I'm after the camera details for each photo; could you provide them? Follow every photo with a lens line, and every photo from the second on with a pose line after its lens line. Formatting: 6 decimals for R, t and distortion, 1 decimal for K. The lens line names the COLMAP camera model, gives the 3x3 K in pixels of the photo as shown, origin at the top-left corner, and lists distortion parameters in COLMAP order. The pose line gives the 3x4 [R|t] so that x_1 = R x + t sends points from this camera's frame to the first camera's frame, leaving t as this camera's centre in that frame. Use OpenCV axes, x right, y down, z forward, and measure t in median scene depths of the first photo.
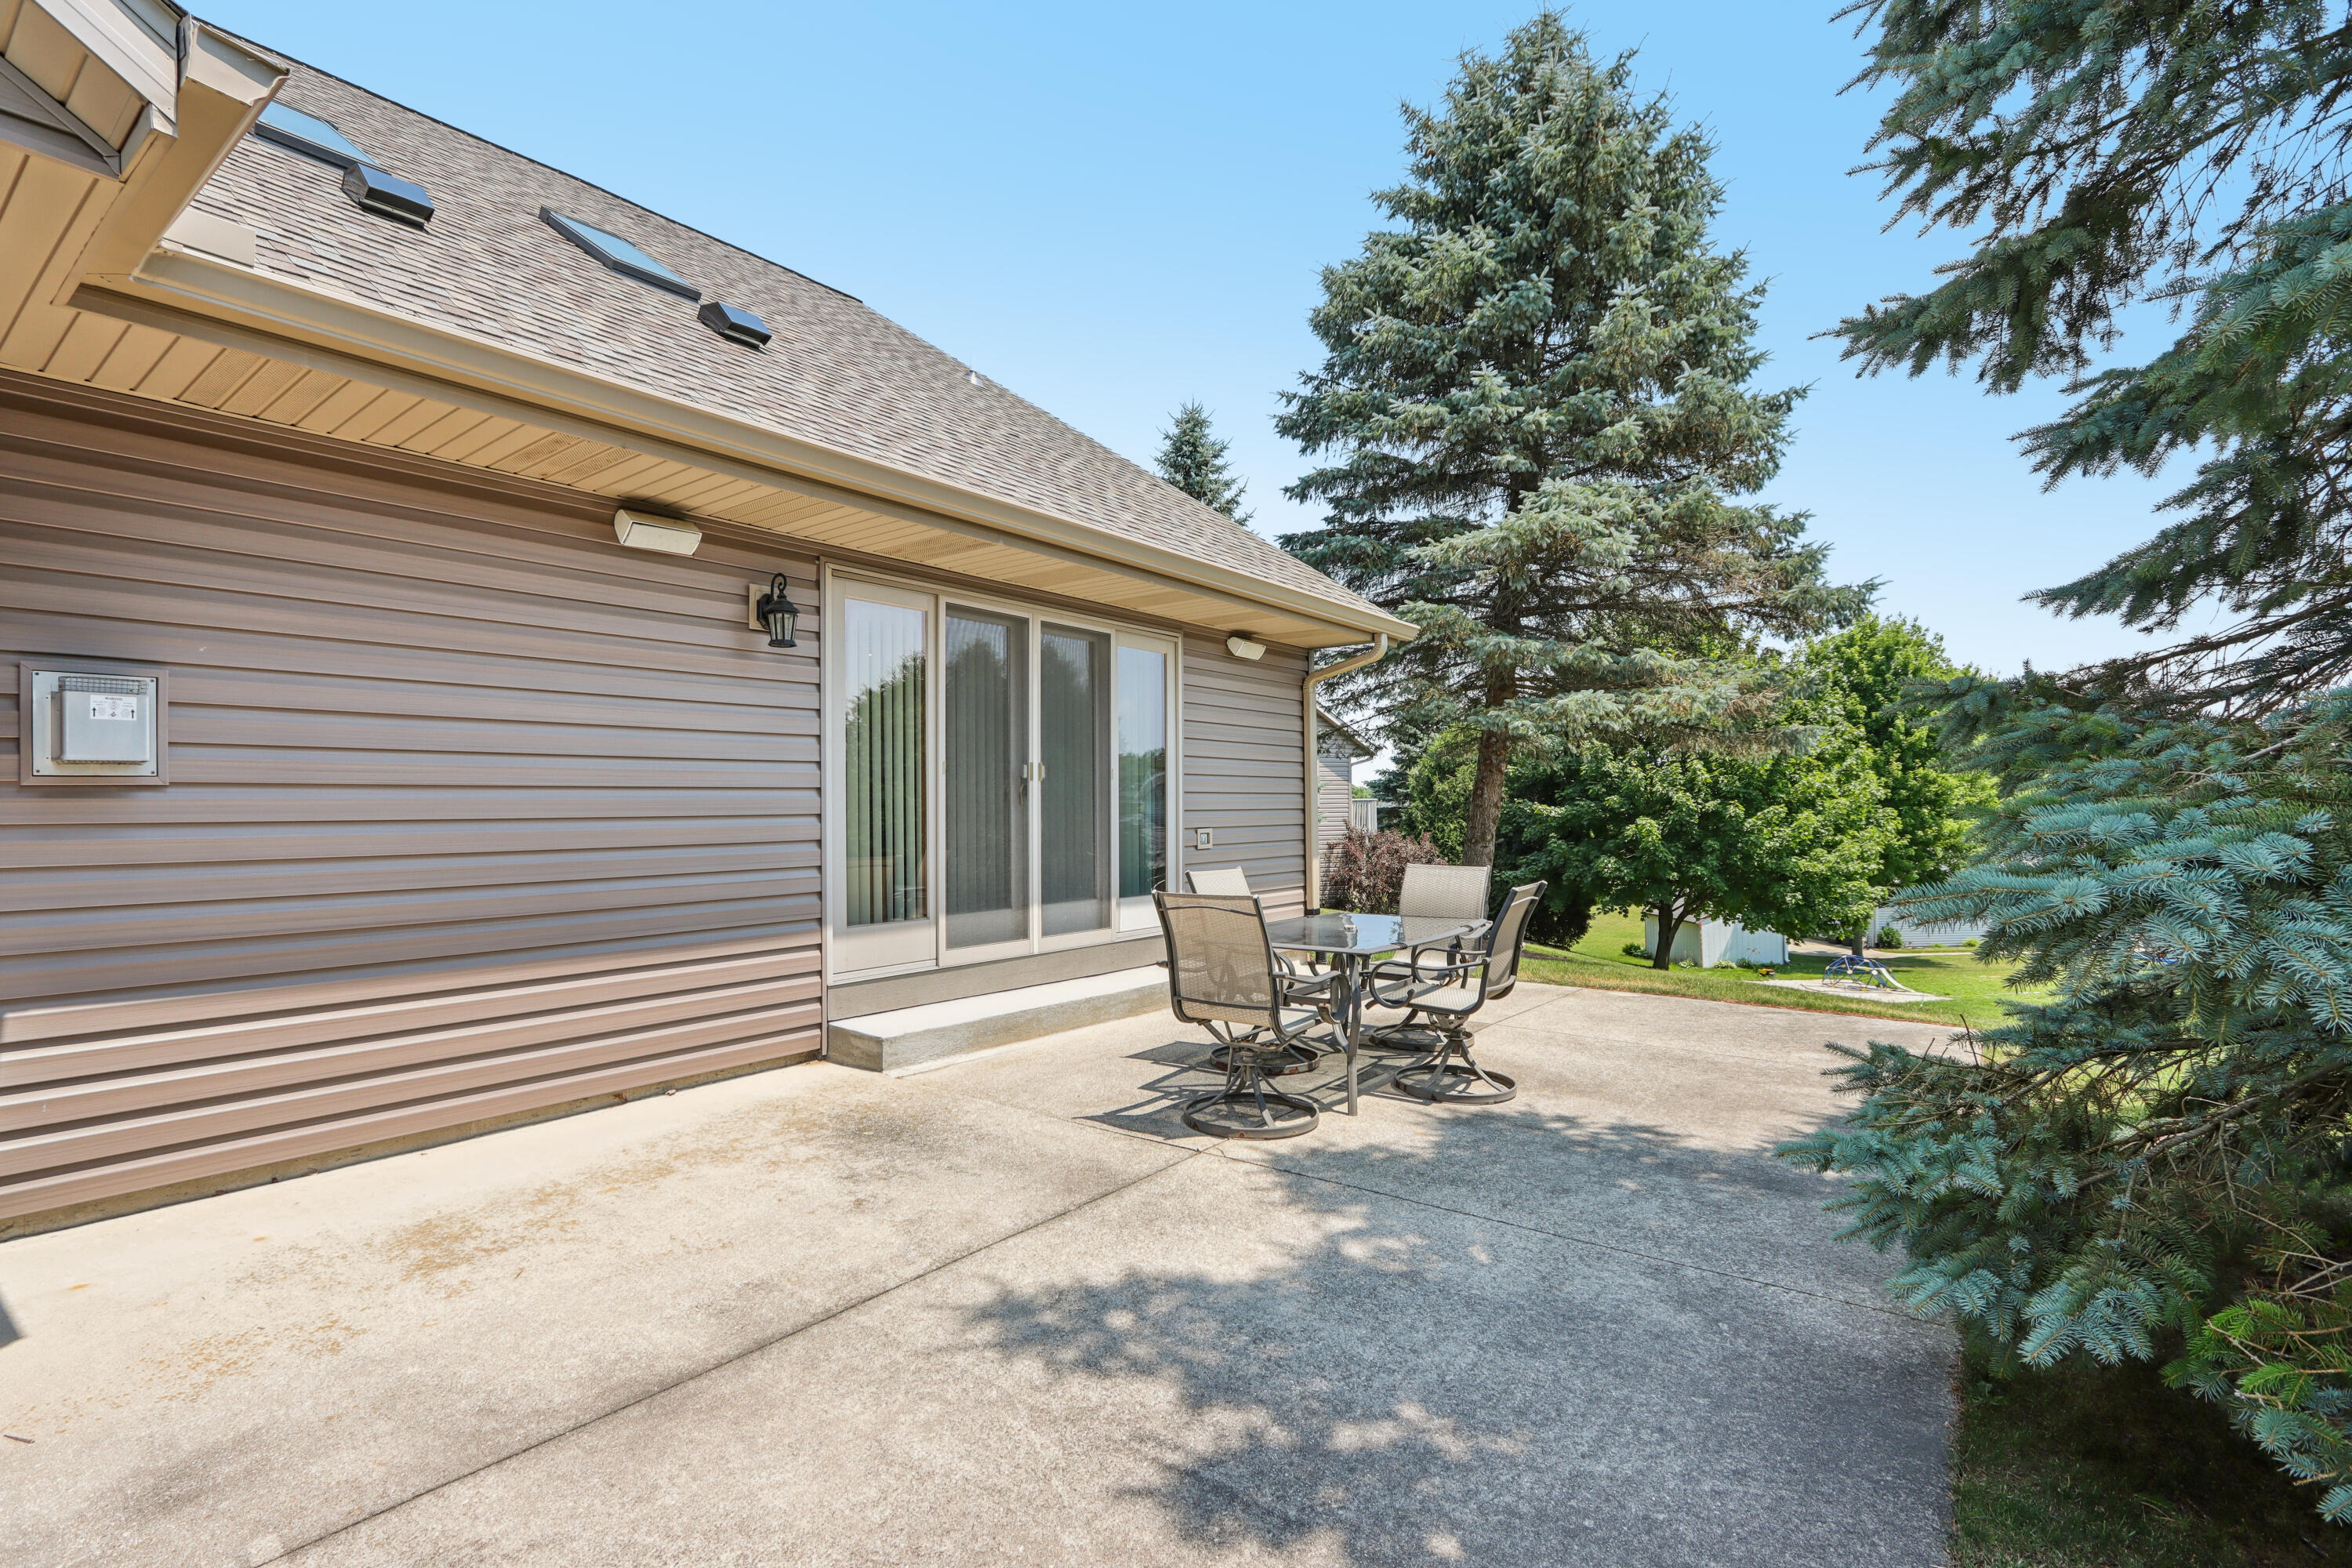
lens RADIAL K [[1108.3, 0, 1146.6], [0, 1108.3, 797.7], [0, 0, 1]] dist [-0.021055, 0.005453]
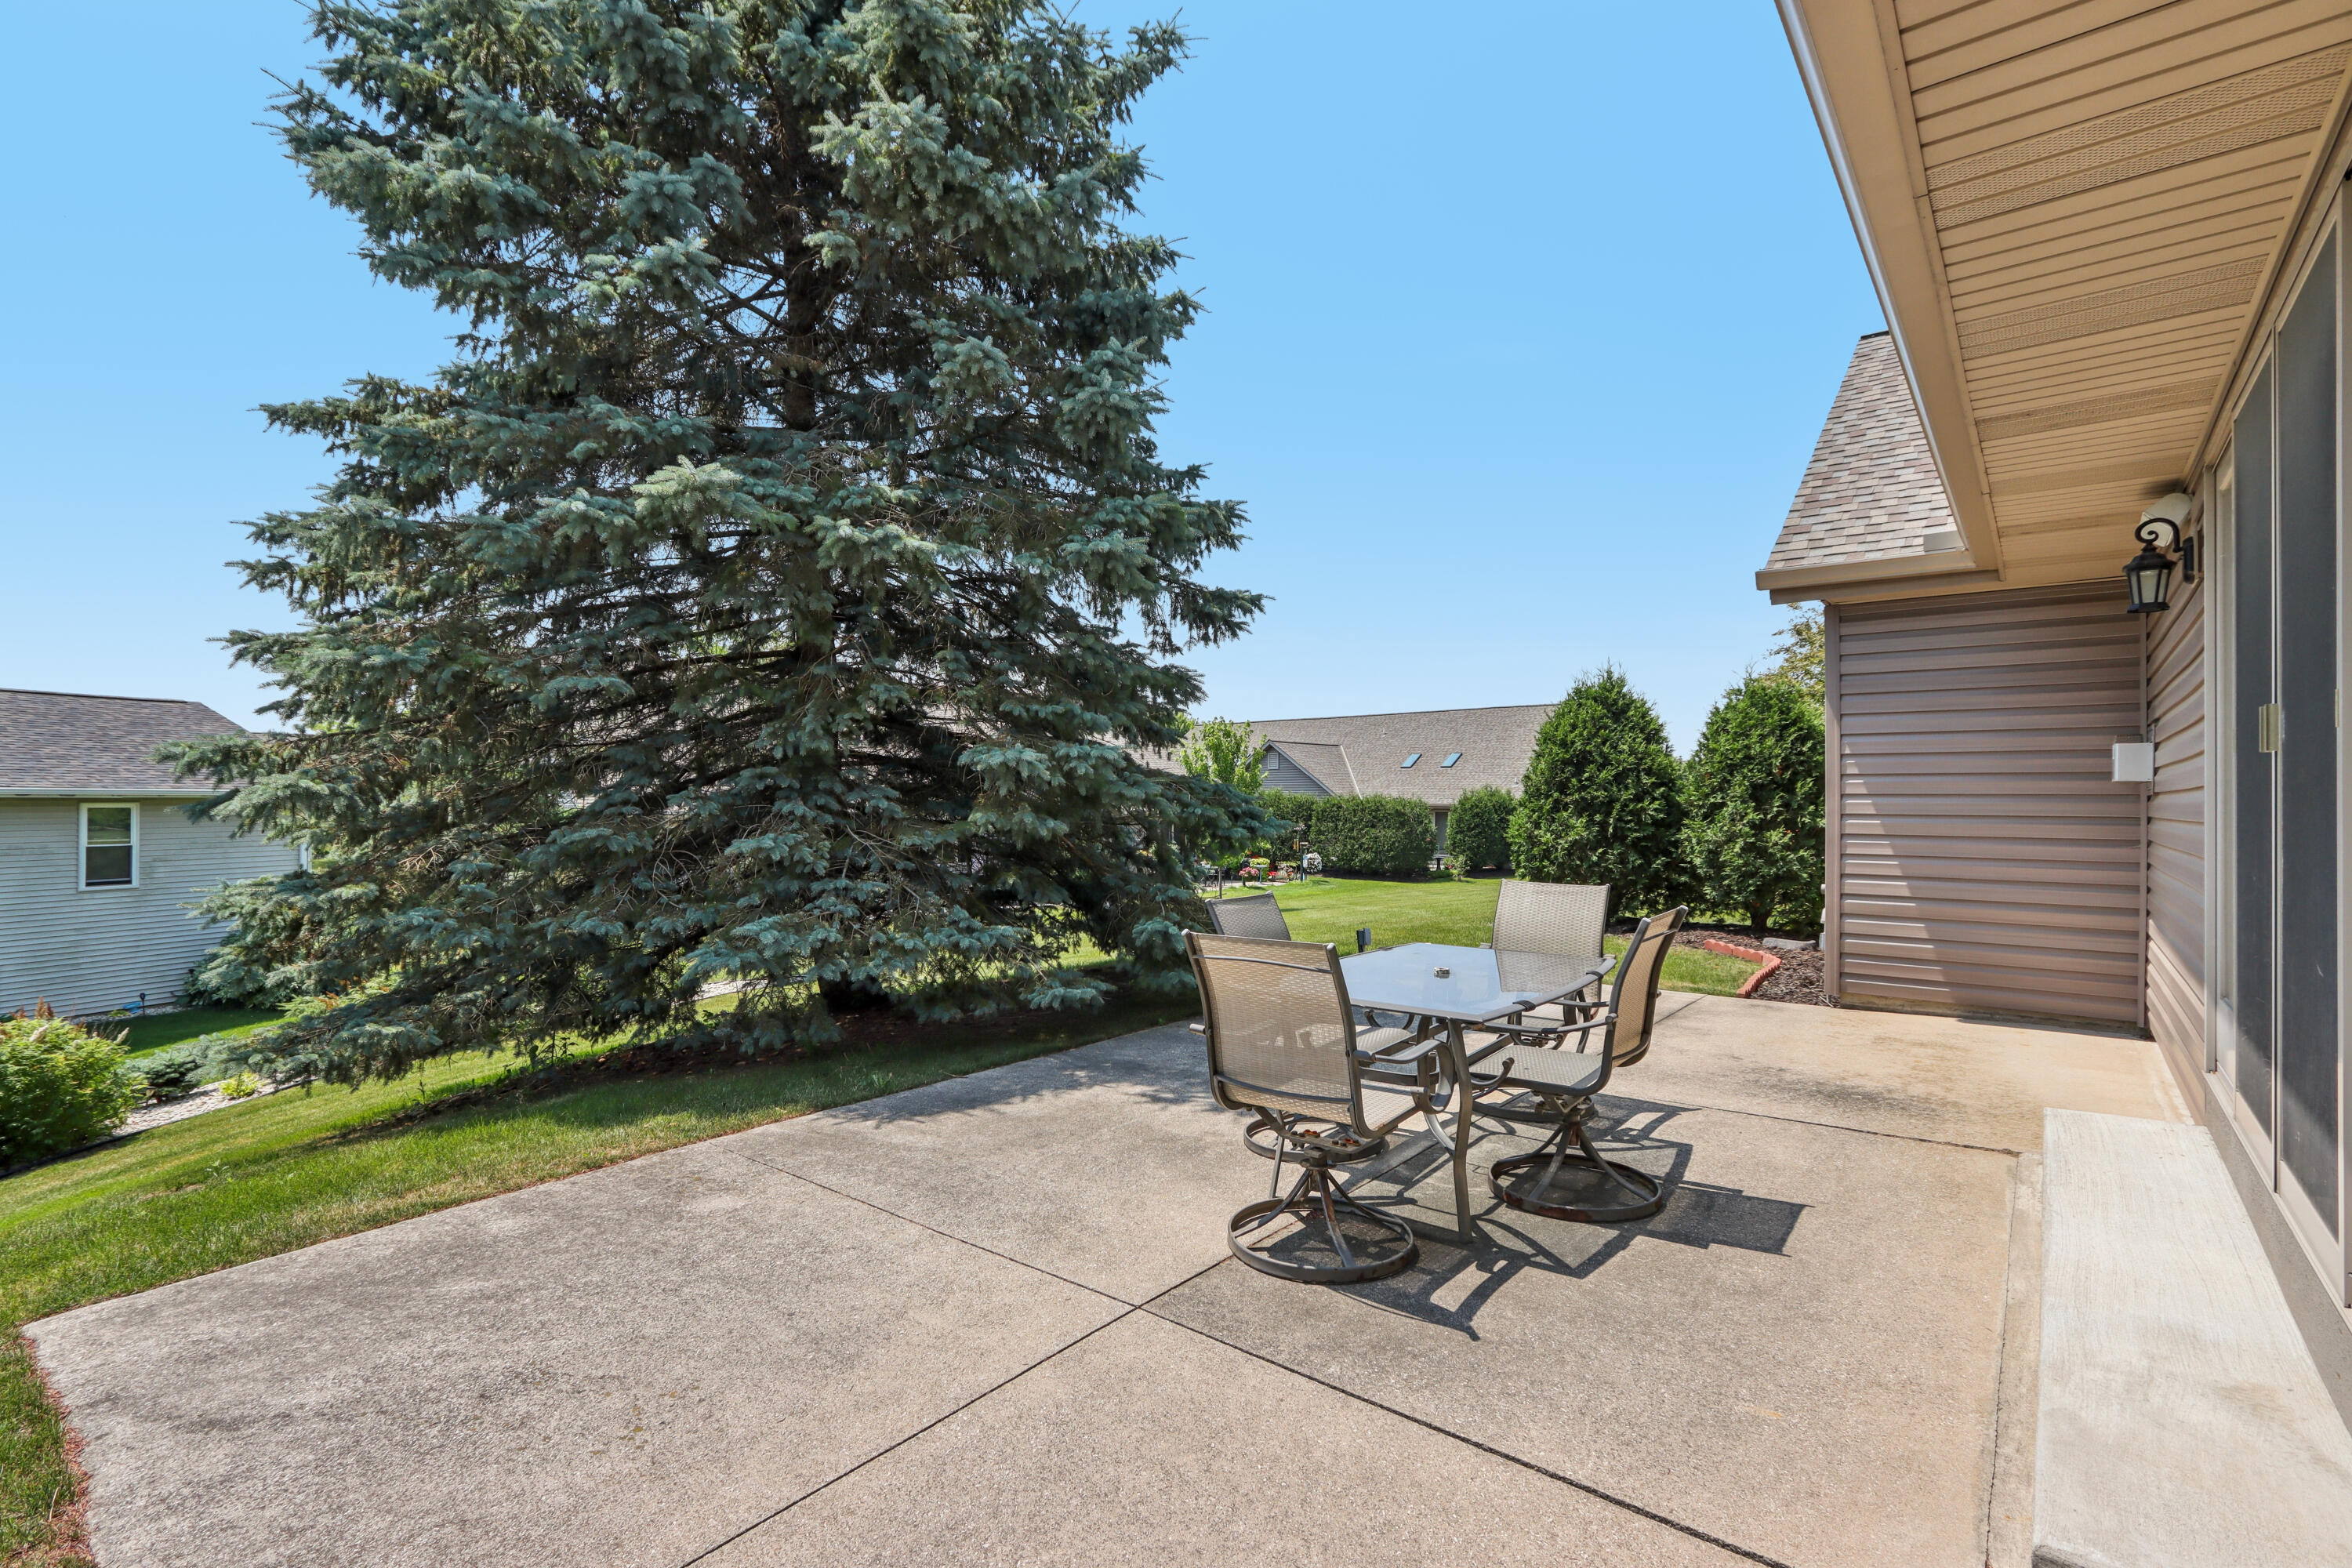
lens RADIAL K [[1096.3, 0, 1176.0], [0, 1096.3, 784.0], [0, 0, 1]] dist [-0.017551, 0.006082]
pose [[-0.999950, -0.002530, 0.009723, 0.397967], [-0.002706, 0.999833, -0.018049, 0.005244], [-0.009676, -0.018074, -0.999790, 1.945513]]
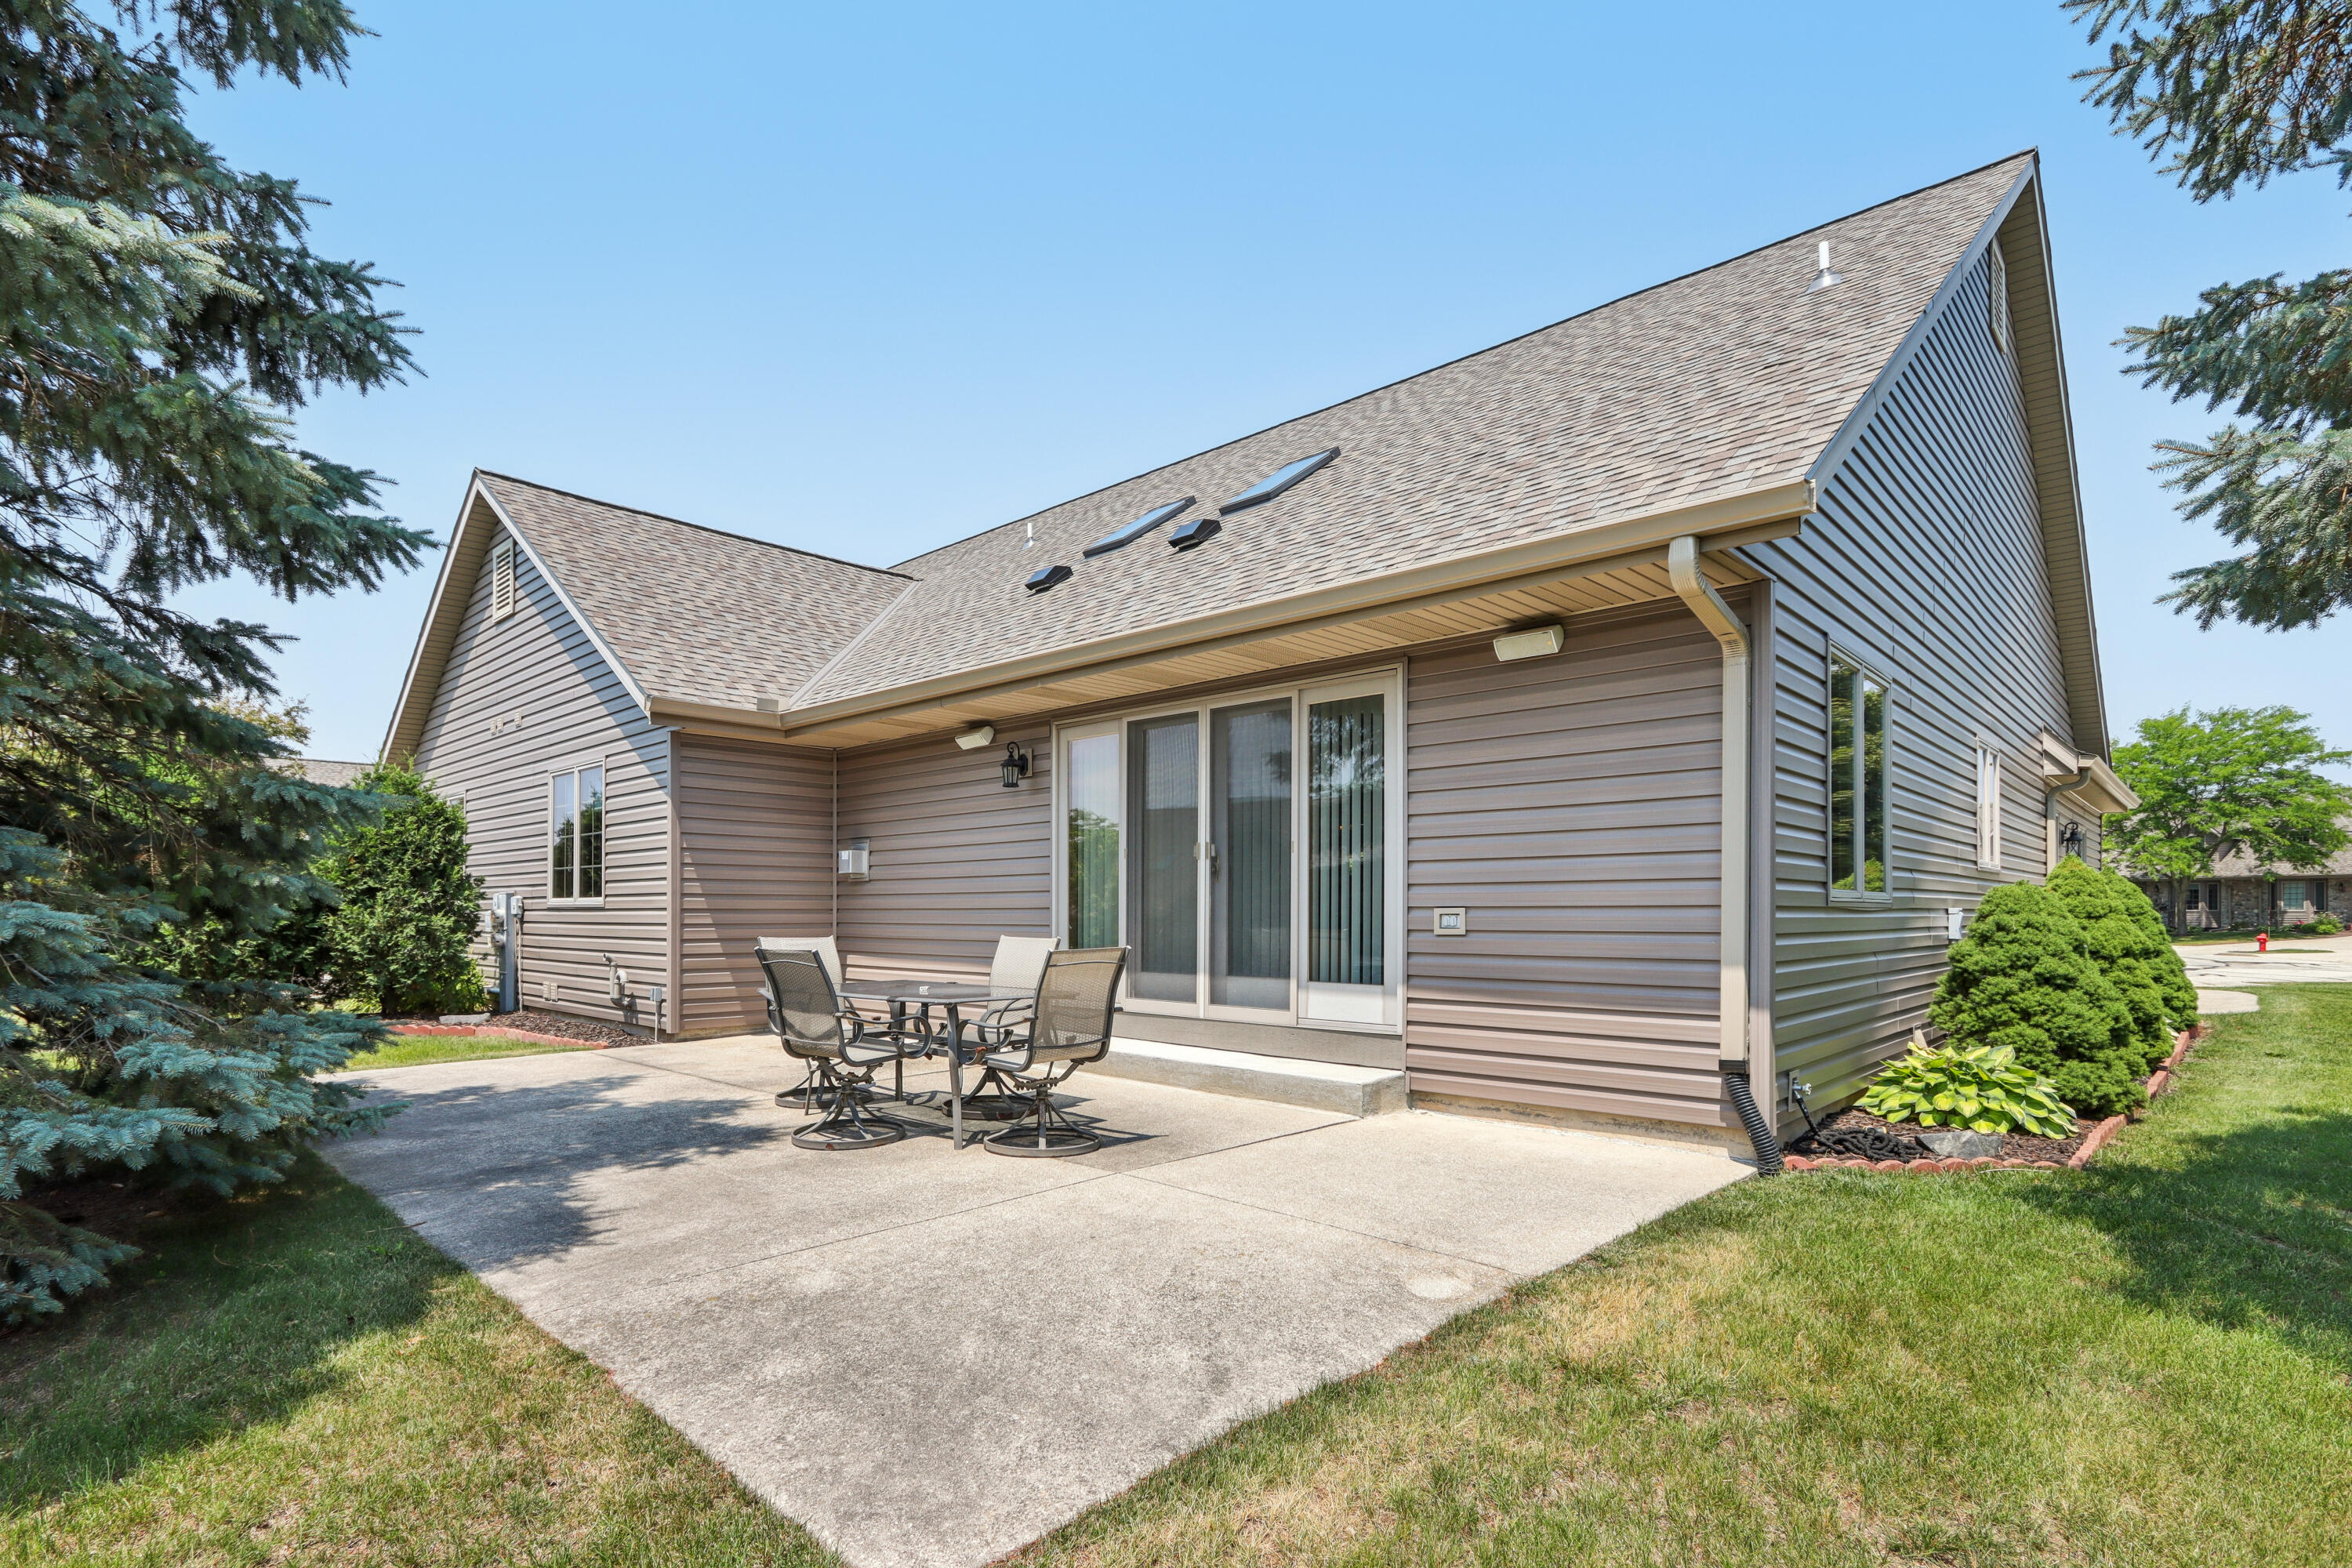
lens RADIAL K [[1134.8, 0, 1145.3], [0, 1134.8, 904.9], [0, 0, 1]] dist [-0.020593, 0.000219]
pose [[-0.109309, 0.002088, -0.994006, 1.413860], [0.005213, 0.999985, 0.001527, 0.038414], [0.993994, -0.005015, -0.109318, 1.488062]]
